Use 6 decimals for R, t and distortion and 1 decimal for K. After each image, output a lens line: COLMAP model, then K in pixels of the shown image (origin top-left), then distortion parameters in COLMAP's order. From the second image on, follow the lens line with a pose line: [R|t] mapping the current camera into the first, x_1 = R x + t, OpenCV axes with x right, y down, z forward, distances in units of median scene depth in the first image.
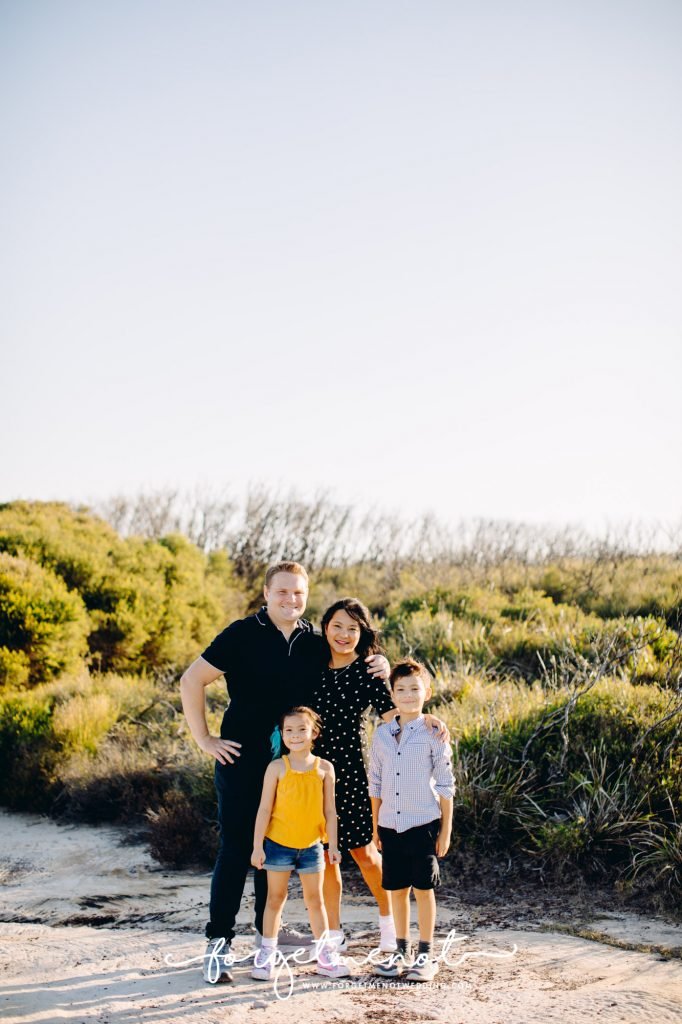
lens RADIAL K [[1480.7, 0, 341.0], [0, 1480.7, 512.0], [0, 0, 1]] dist [-0.187937, 0.439285]
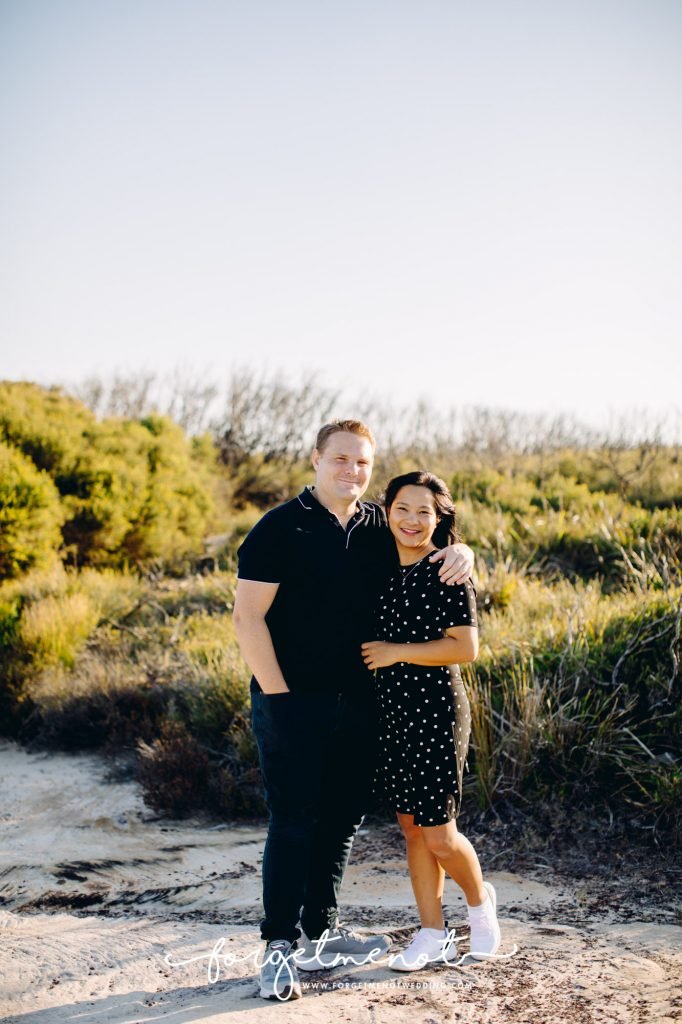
lens RADIAL K [[1480.7, 0, 341.0], [0, 1480.7, 512.0], [0, 0, 1]] dist [-0.187937, 0.439285]
pose [[0.999799, 0.005716, 0.019214, -0.031660], [-0.007091, 0.997357, 0.072308, 0.016071], [-0.018749, -0.072430, 0.997197, 0.172991]]
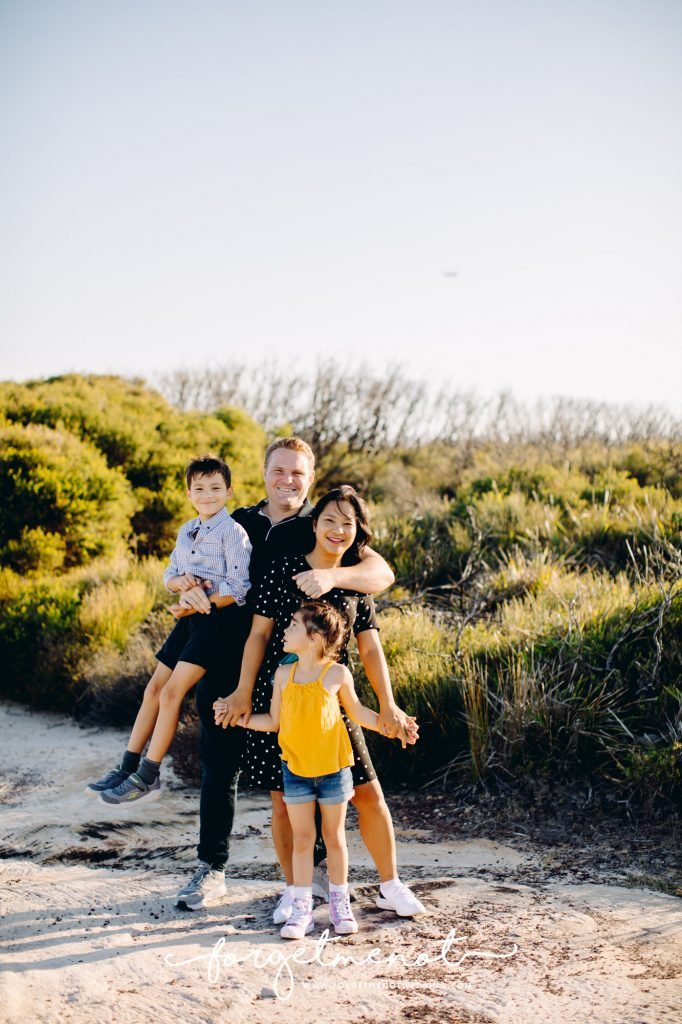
lens RADIAL K [[1480.7, 0, 341.0], [0, 1480.7, 512.0], [0, 0, 1]] dist [-0.187937, 0.439285]
pose [[0.998590, 0.010850, -0.051960, 0.010365], [-0.006618, 0.996696, 0.080948, 0.008382], [0.052666, -0.080490, 0.995363, 0.120670]]
